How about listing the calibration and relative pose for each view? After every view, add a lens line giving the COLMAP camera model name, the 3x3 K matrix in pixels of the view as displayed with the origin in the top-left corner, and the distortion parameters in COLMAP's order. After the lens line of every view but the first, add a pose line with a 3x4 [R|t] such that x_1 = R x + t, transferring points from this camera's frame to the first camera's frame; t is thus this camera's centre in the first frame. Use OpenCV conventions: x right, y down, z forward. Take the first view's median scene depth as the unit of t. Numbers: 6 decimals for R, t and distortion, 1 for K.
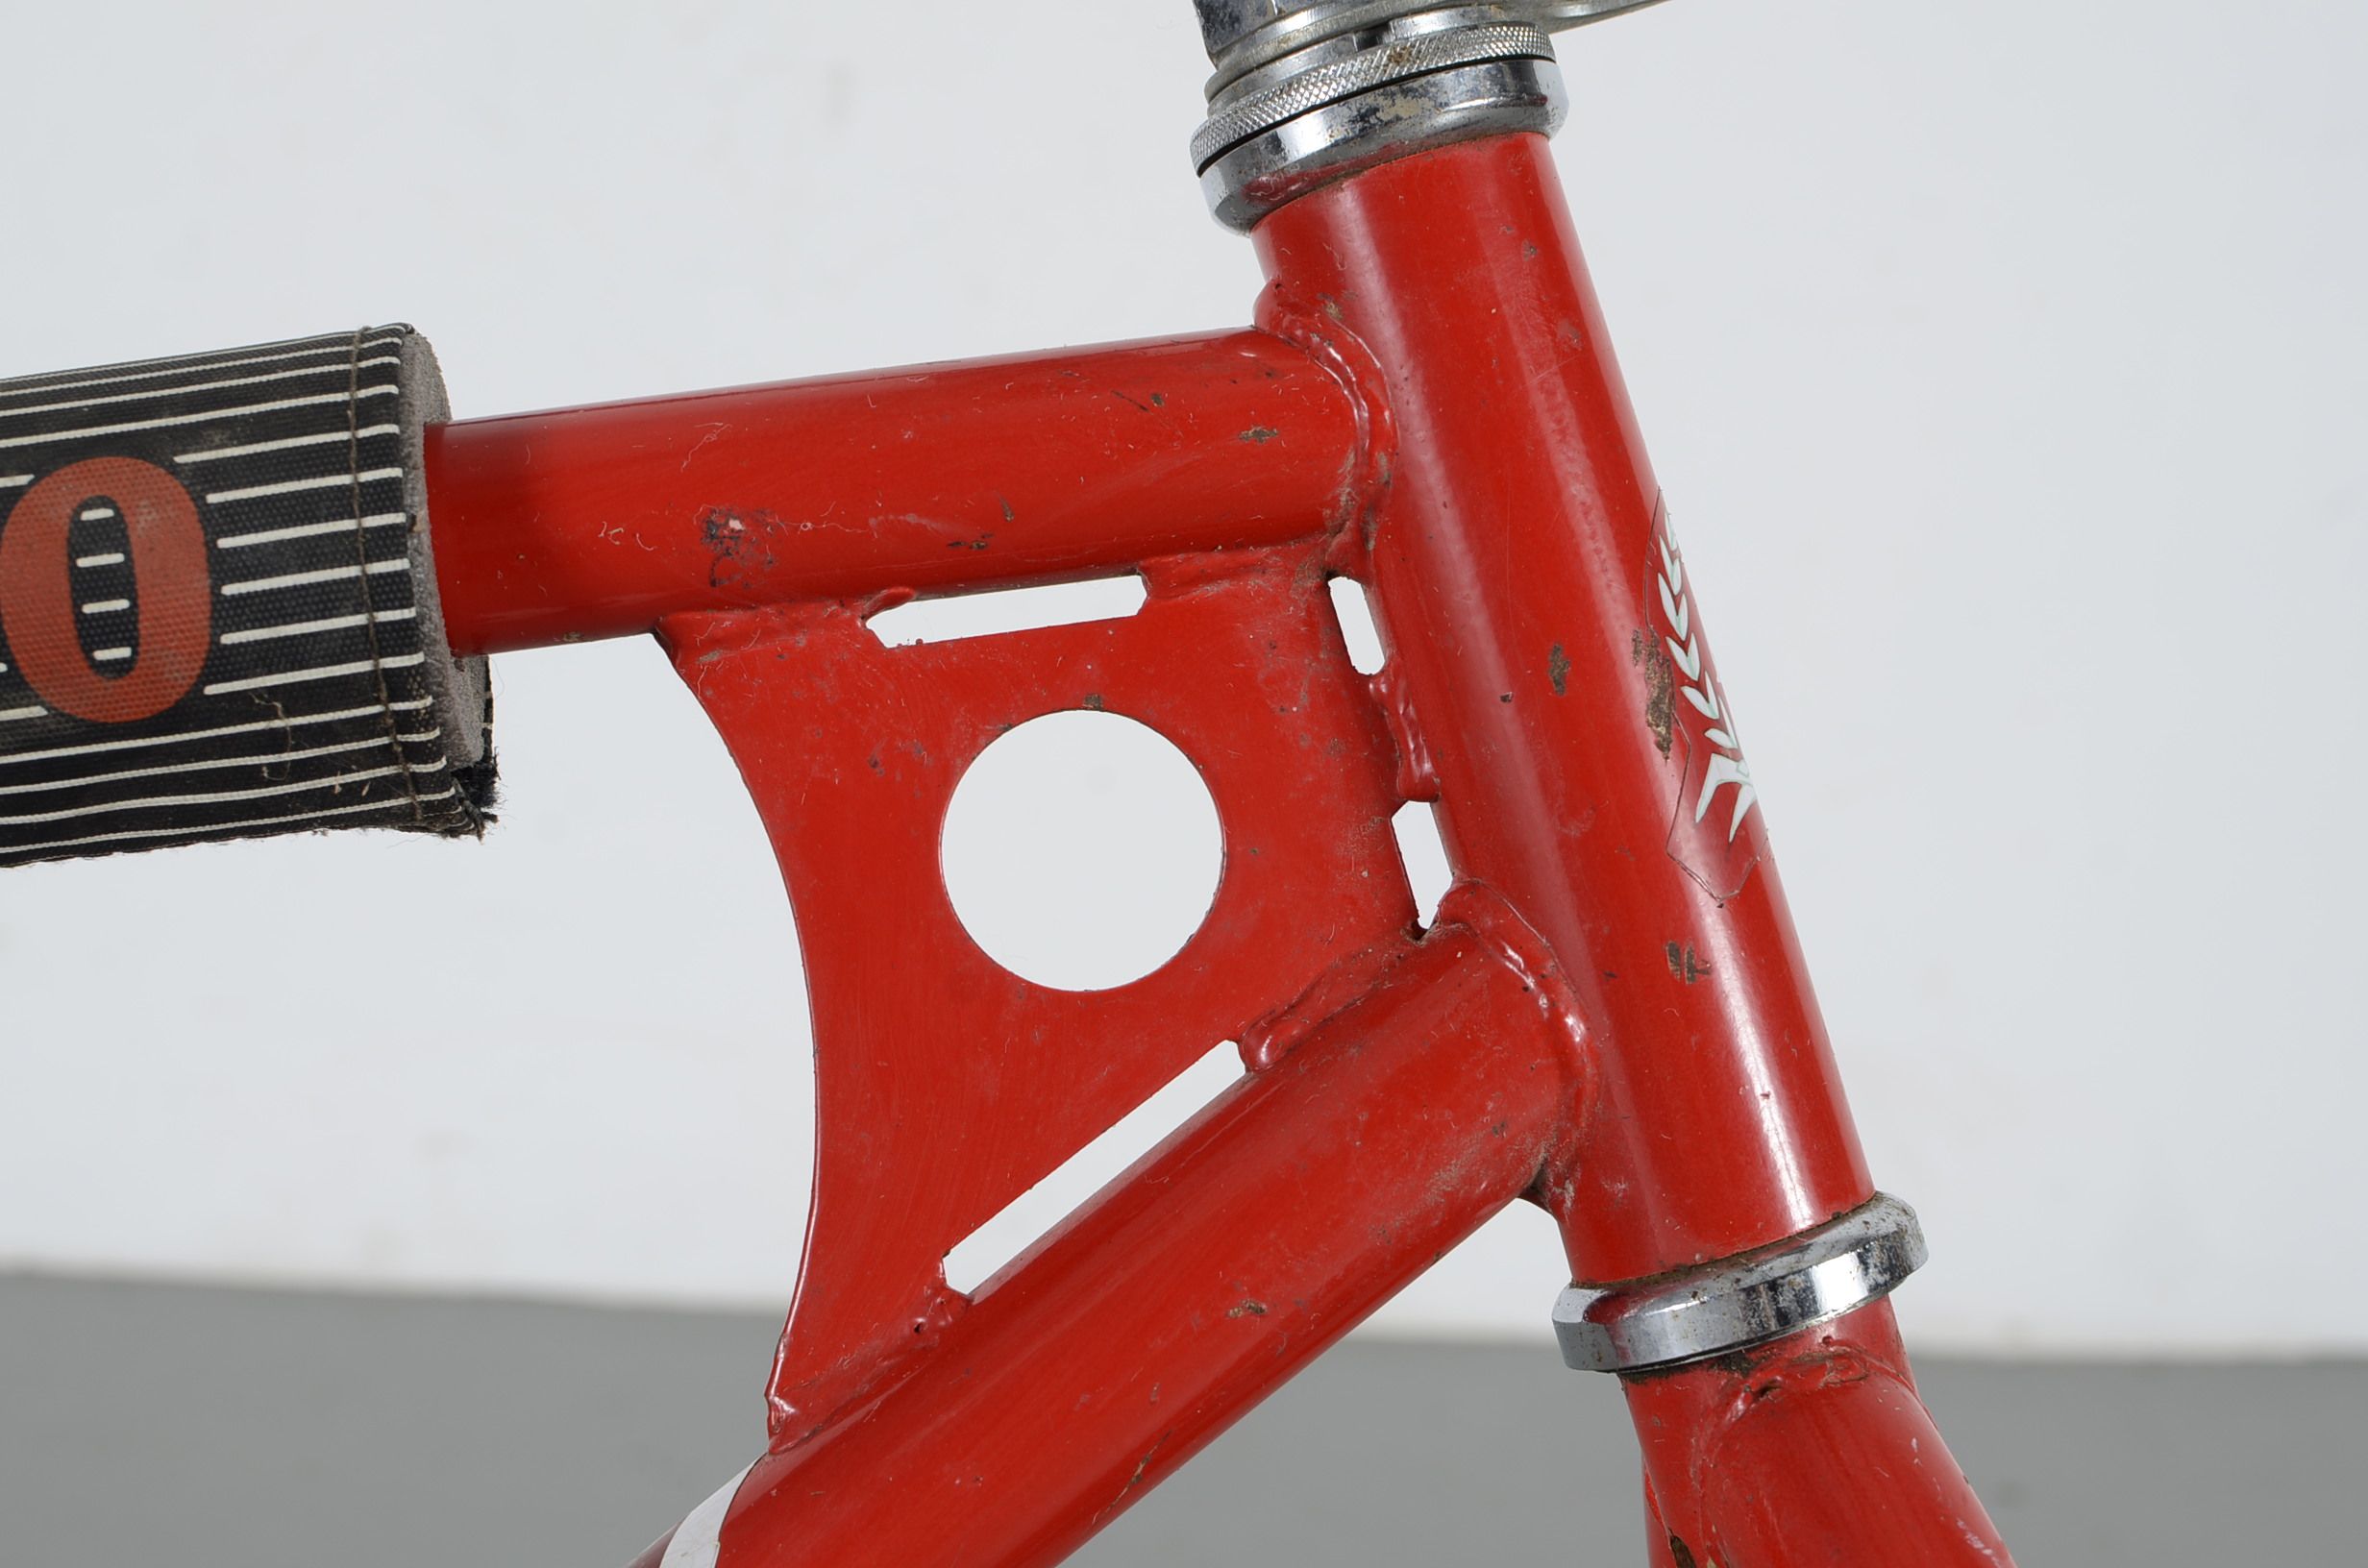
lens RADIAL K [[3641.8, 0, 1184.0], [0, 3641.8, 784.0], [0, 0, 1]] dist [-0.213493, 0.142596]
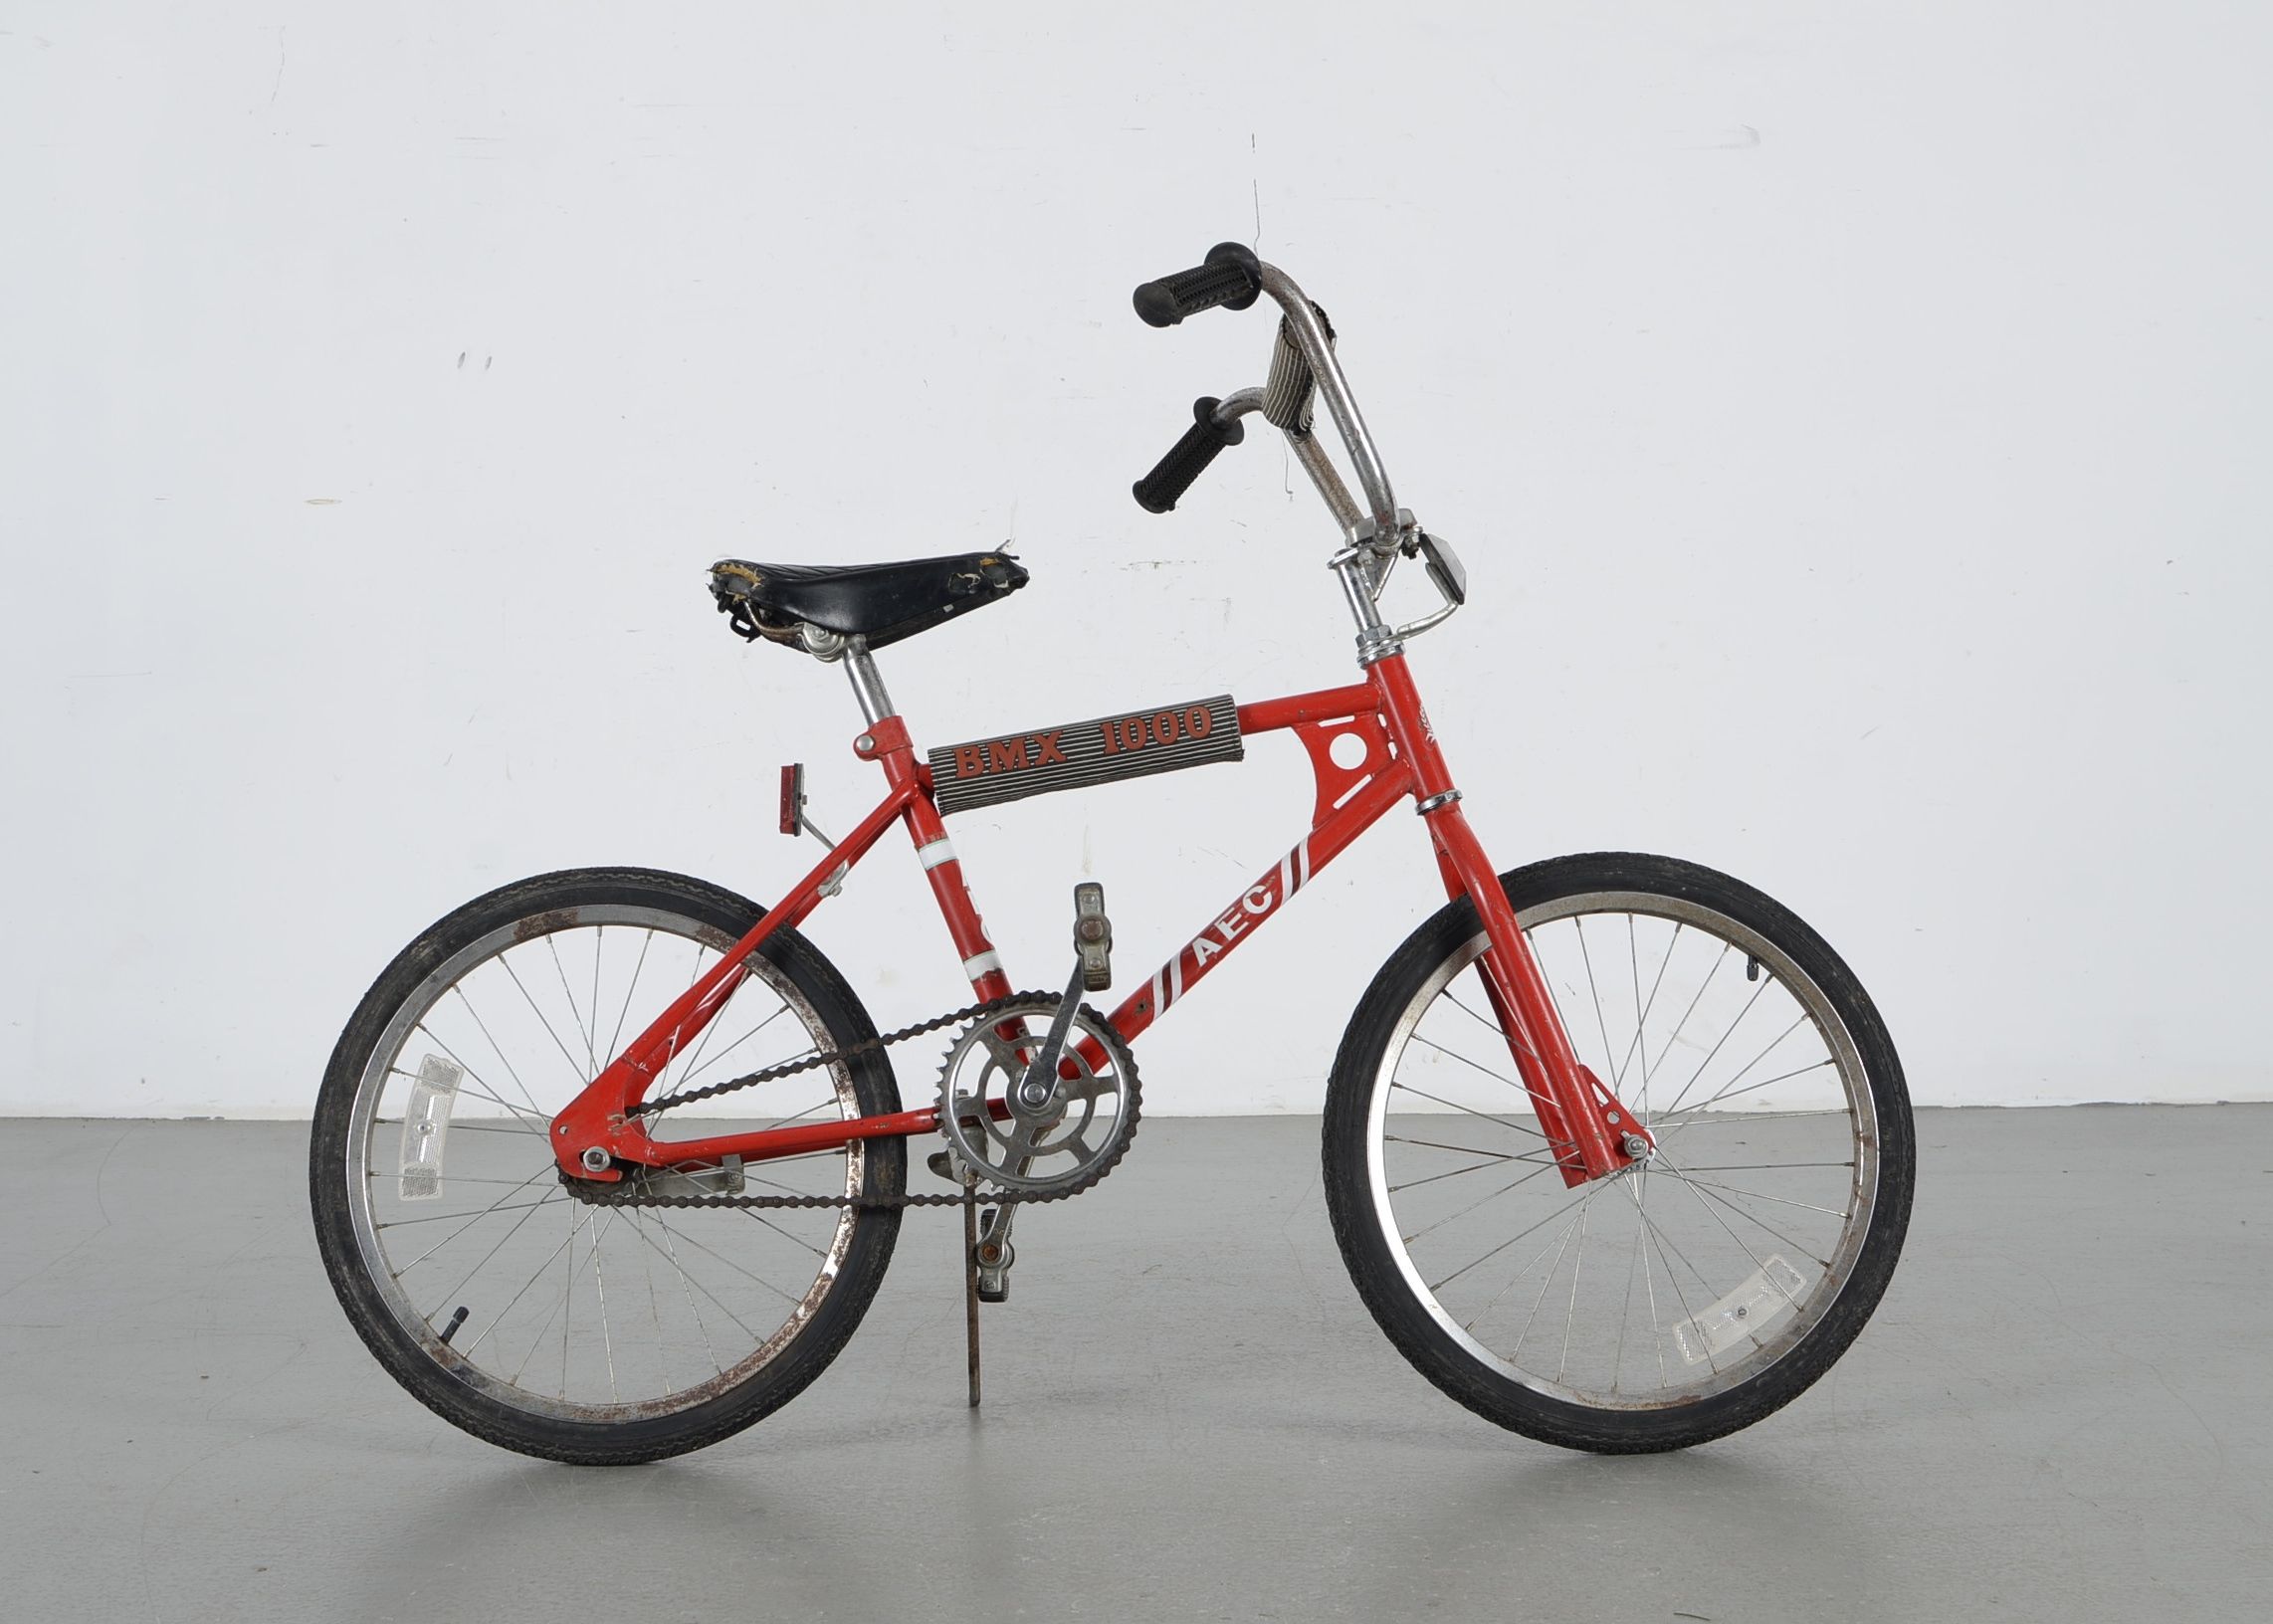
lens RADIAL K [[3714.8, 0, 1136.5], [0, 3714.8, 812.0], [0, 0, 1]] dist [-0.183561, 0.197093]
pose [[0.997208, -0.057342, 0.047835, -0.861413], [0.059404, 0.997314, -0.042858, 0.458013], [-0.045249, 0.045580, 0.997935, -6.841677]]
